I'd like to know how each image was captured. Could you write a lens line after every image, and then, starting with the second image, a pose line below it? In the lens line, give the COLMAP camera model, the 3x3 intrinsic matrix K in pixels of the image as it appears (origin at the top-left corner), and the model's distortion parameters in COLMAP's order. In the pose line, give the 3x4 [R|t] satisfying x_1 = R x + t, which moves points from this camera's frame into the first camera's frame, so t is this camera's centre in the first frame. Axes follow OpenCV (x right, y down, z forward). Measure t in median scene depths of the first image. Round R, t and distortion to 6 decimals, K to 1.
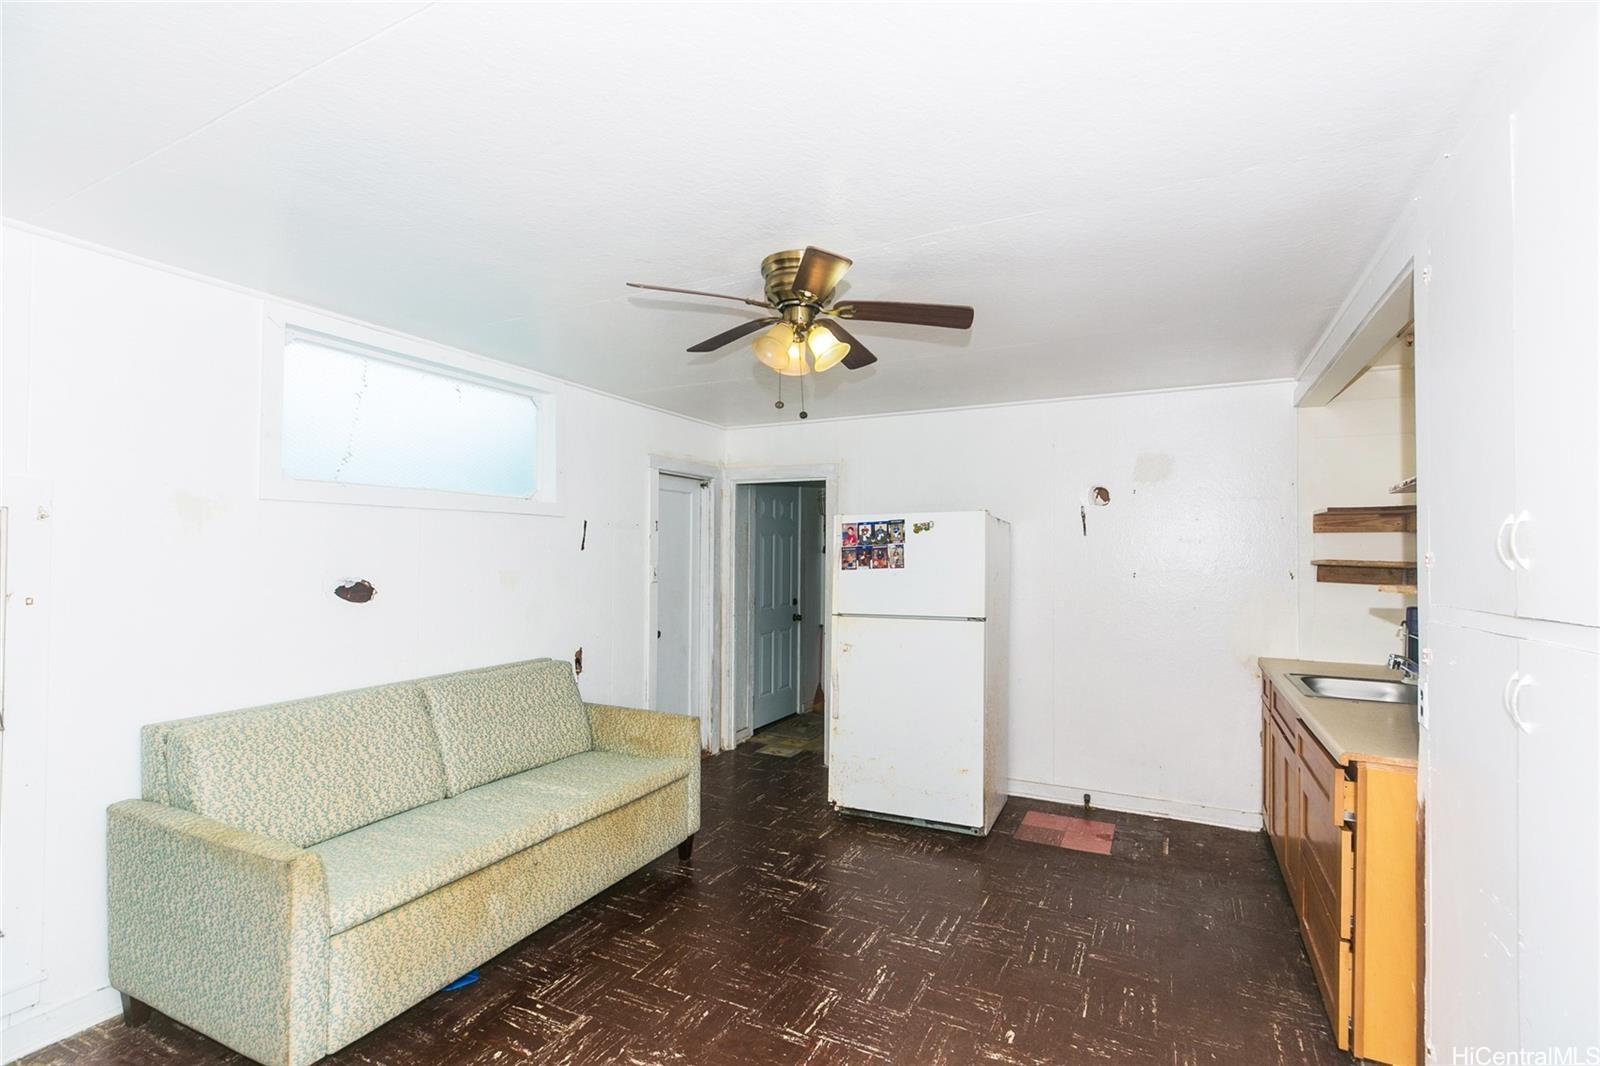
lens RADIAL K [[722.0, 0, 825.9], [0, 722.0, 555.7], [0, 0, 1]] dist [0.025342, -0.018666]
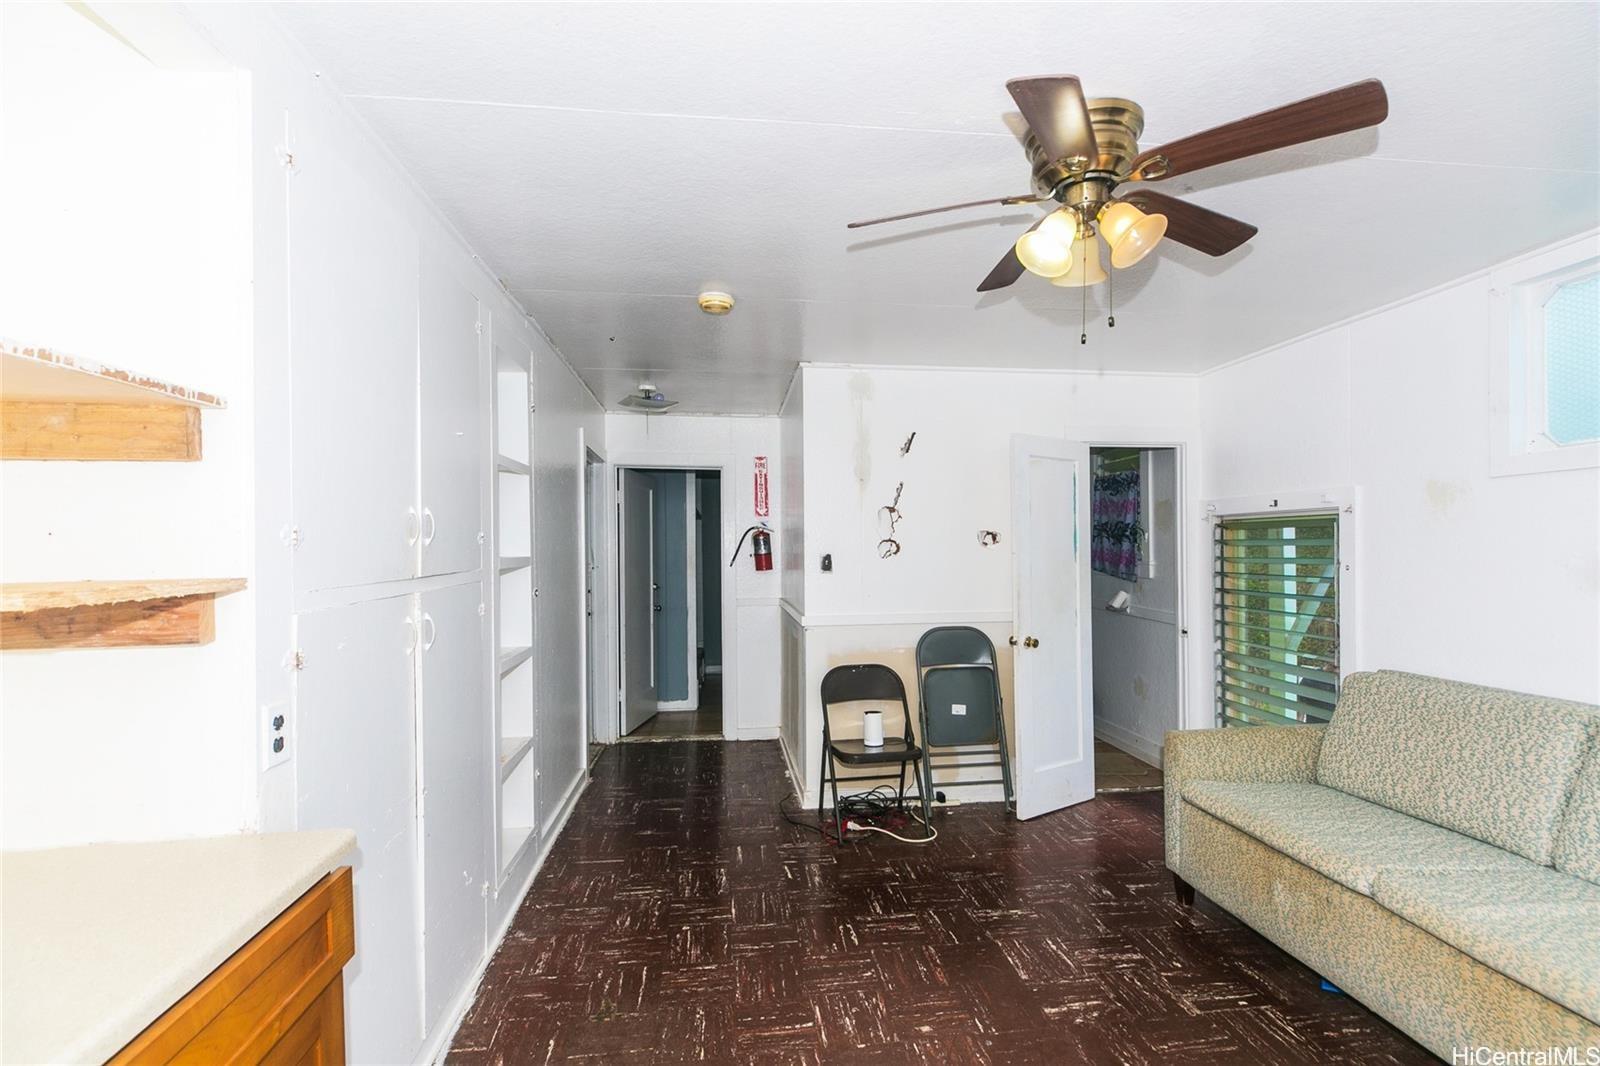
lens RADIAL K [[725.6, 0, 800.7], [0, 725.6, 537.8], [0, 0, 1]] dist [0.025600, -0.019709]
pose [[-0.843554, -0.000519, -0.537045, 0.401847], [0.006221, 0.999923, -0.010737, 0.005579], [0.537009, -0.012398, -0.843485, 0.976256]]
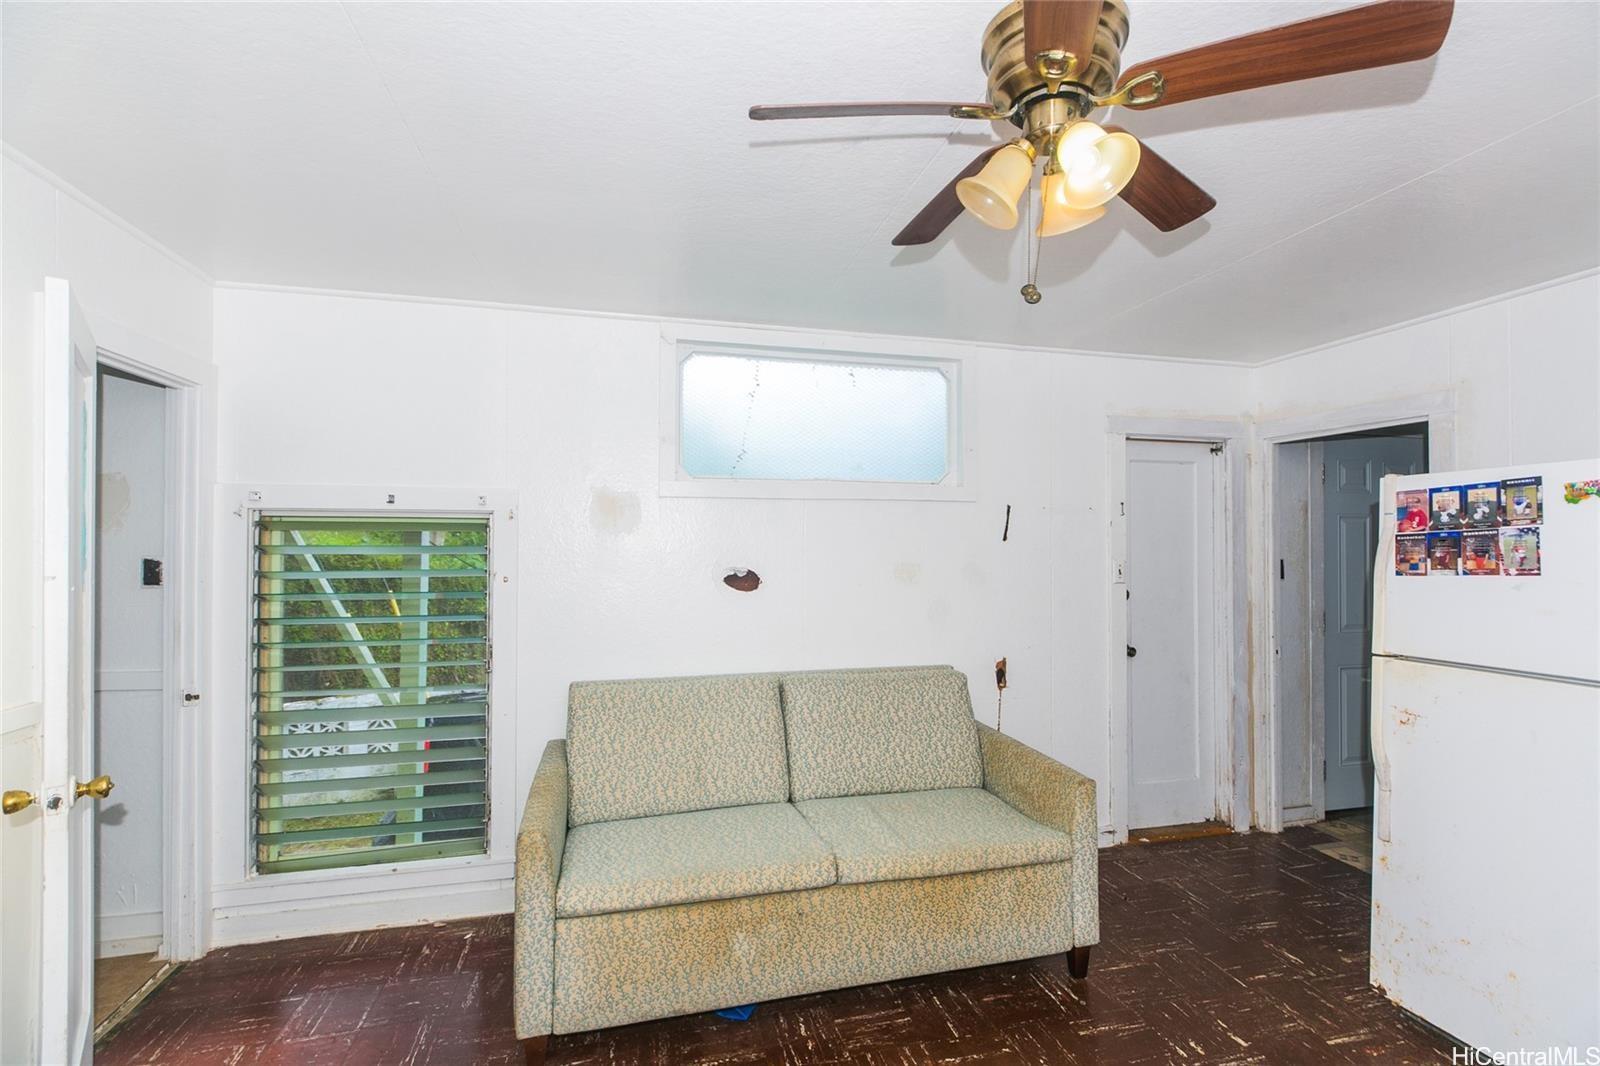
lens RADIAL K [[725.6, 0, 800.7], [0, 725.6, 537.8], [0, 0, 1]] dist [0.025600, -0.019709]
pose [[0.640518, -0.006296, -0.767917, 0.177167], [-0.004036, 0.999925, -0.011564, -0.001005], [0.767932, 0.010507, 0.640445, 0.319172]]
